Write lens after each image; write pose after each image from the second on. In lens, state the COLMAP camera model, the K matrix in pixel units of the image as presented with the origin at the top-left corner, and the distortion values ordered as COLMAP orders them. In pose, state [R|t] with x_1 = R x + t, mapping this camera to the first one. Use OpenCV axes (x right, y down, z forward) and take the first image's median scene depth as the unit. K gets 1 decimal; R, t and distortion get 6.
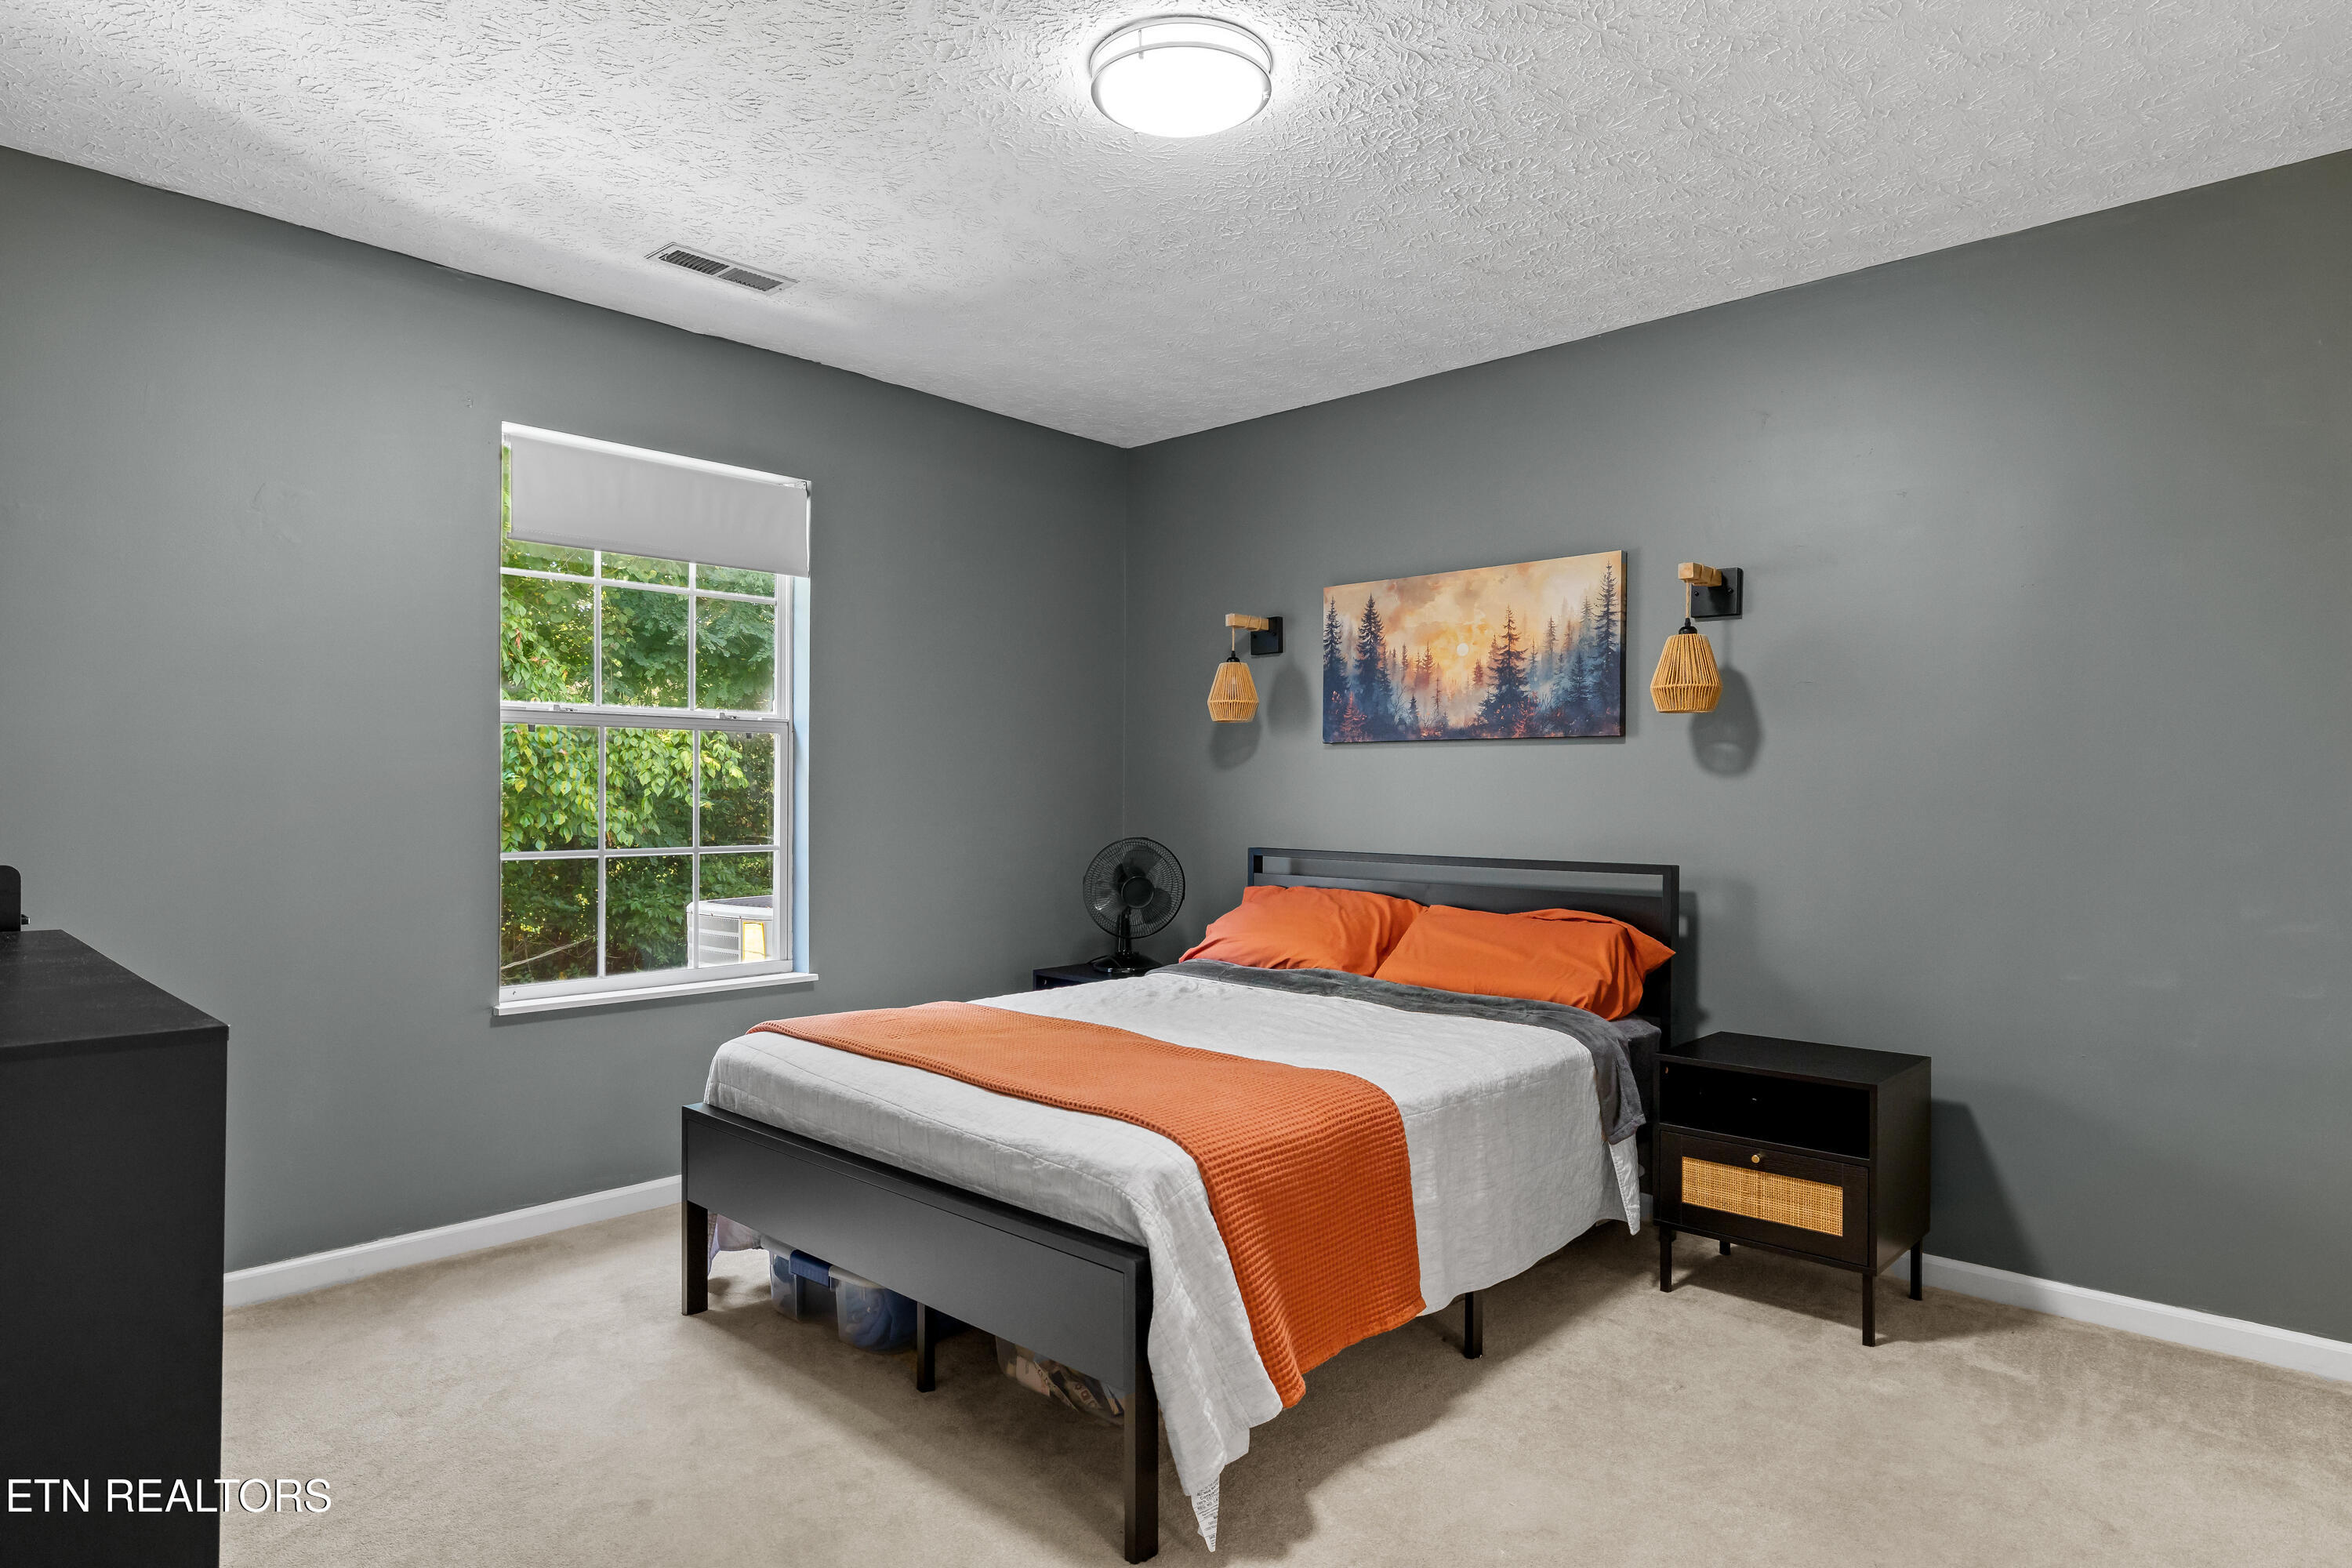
lens RADIAL K [[1322.4, 0, 1181.3], [0, 1322.4, 798.4], [0, 0, 1]] dist [0.001940, -0.001918]
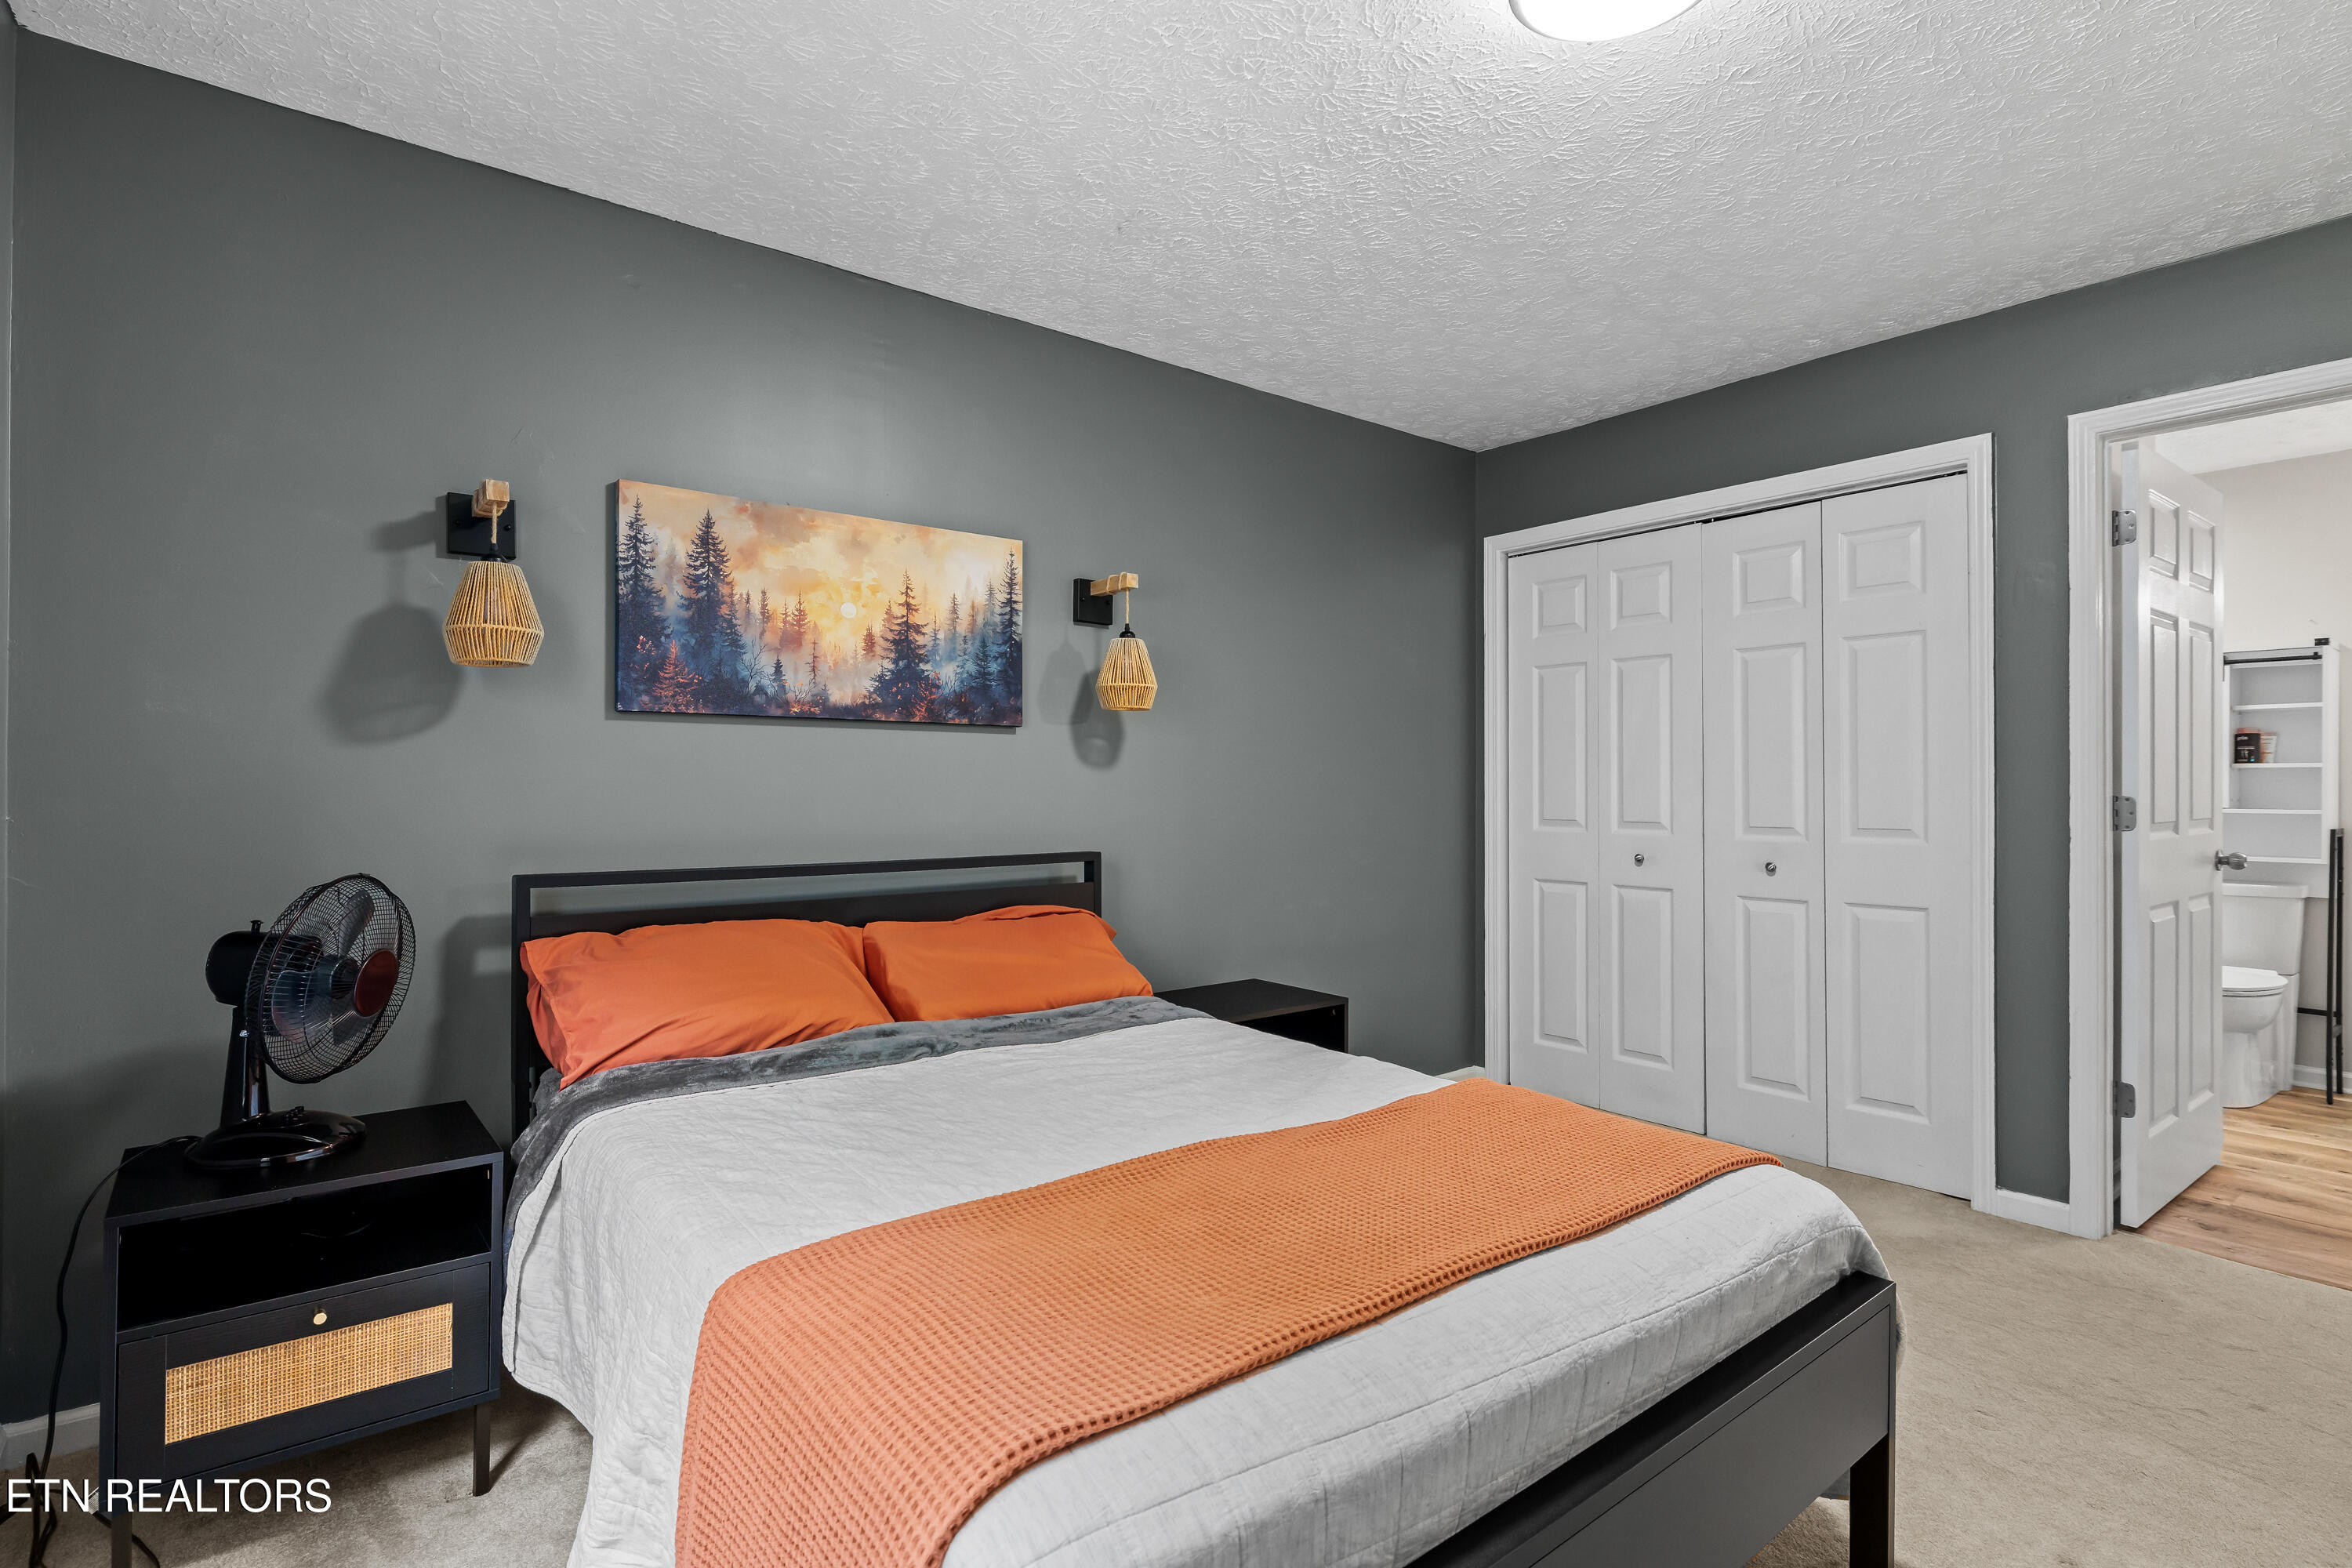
lens RADIAL K [[1154.2, 0, 1178.4], [0, 1154.2, 778.2], [0, 0, 1]] dist [0.001165, -0.000803]
pose [[0.149005, 0.001164, 0.988836, -0.472850], [0.004486, 0.999988, -0.001853, -0.005947], [-0.988826, 0.004712, 0.148999, 0.699797]]
